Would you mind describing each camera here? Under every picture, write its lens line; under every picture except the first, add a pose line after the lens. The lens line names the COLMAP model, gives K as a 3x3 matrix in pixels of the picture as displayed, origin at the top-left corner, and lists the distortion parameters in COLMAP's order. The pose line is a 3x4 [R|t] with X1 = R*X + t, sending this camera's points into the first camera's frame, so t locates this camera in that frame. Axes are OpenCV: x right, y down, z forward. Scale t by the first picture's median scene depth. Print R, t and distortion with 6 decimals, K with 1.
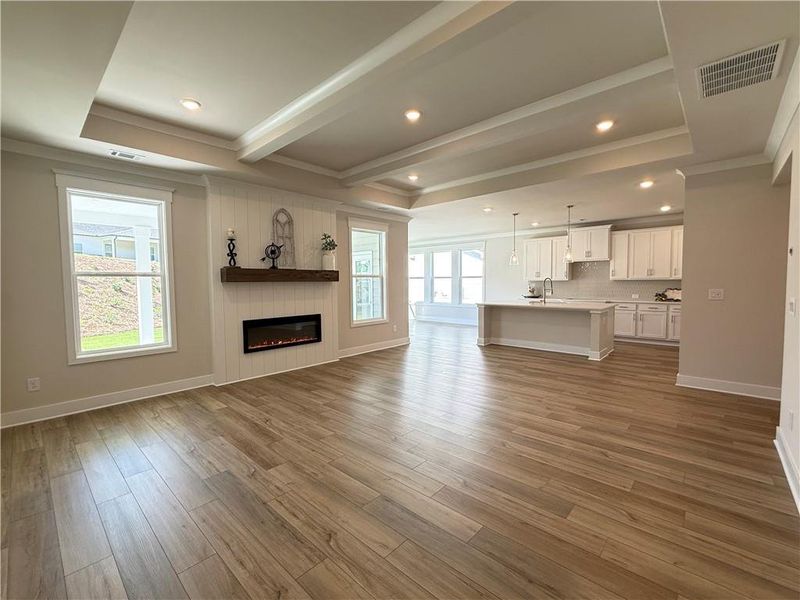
lens RADIAL K [[350.9, 0, 400.0], [0, 350.9, 300.0], [0, 0, 1]] dist [-0.001737, 0.000163]
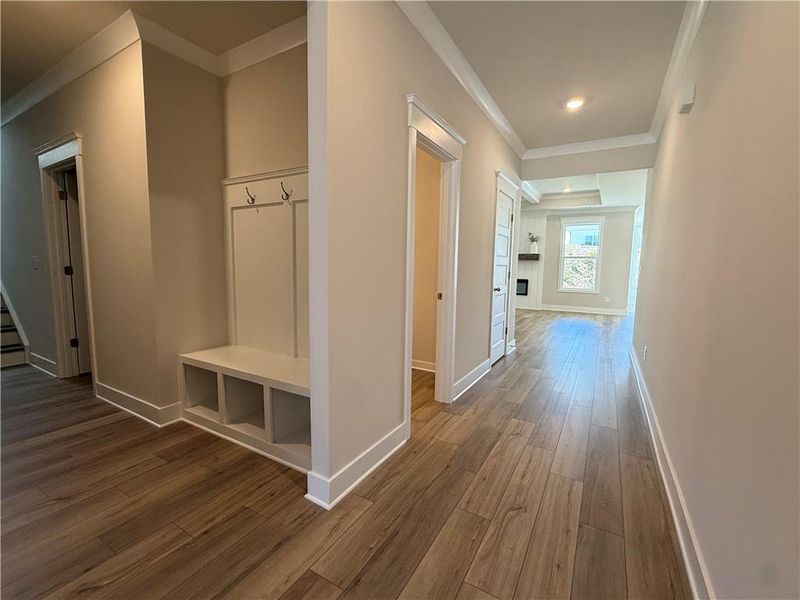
lens RADIAL K [[341.7, 0, 400.0], [0, 341.7, 300.0], [0, 0, 1]] dist [-0.005126, -0.000756]
pose [[0.164028, 0.108910, -0.980425, 1.314584], [-0.070228, 0.992654, 0.098519, 0.019621], [0.983953, 0.052694, 0.170472, 0.096713]]
